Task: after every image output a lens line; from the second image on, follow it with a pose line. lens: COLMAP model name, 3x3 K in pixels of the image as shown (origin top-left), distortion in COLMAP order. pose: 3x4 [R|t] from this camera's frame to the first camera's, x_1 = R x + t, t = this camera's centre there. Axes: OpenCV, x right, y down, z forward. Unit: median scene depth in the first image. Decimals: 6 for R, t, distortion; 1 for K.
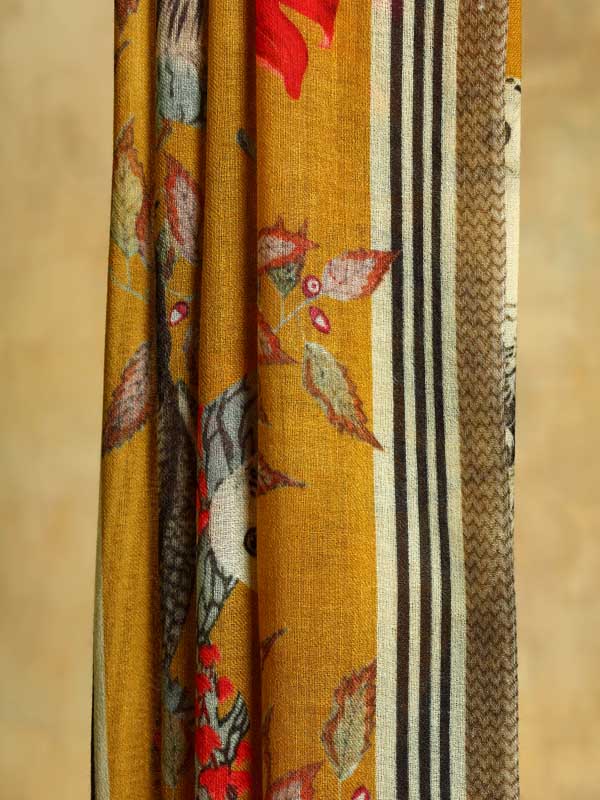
lens RADIAL K [[2175.2, 0, 300.0], [0, 2175.2, 400.0], [0, 0, 1]] dist [-0.038842, -0.282931]
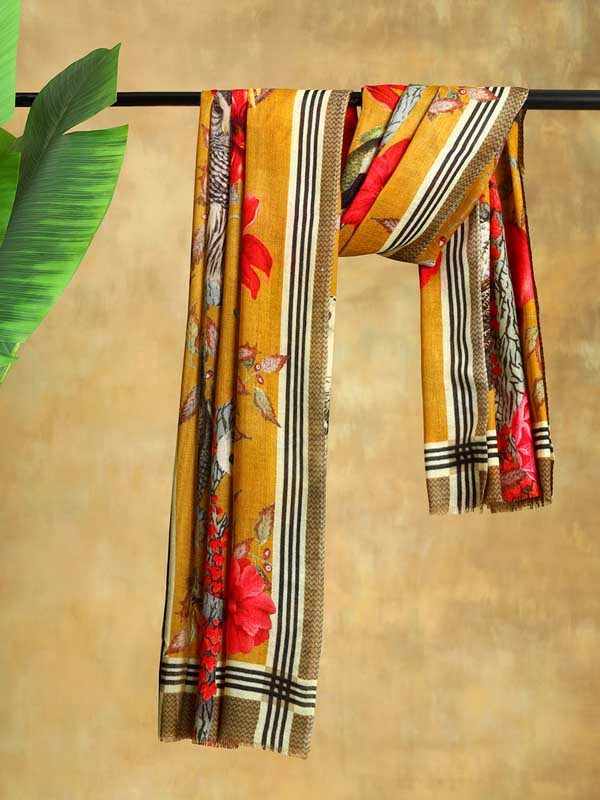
lens RADIAL K [[1706.1, 0, 330.6], [0, 1706.1, 398.6], [0, 0, 1]] dist [0.002647, 0.017114]
pose [[0.998729, 0.044054, 0.024497, 0.046495], [-0.043322, 0.998621, -0.029665, 0.047924], [-0.025770, 0.028566, 0.999260, -1.166829]]
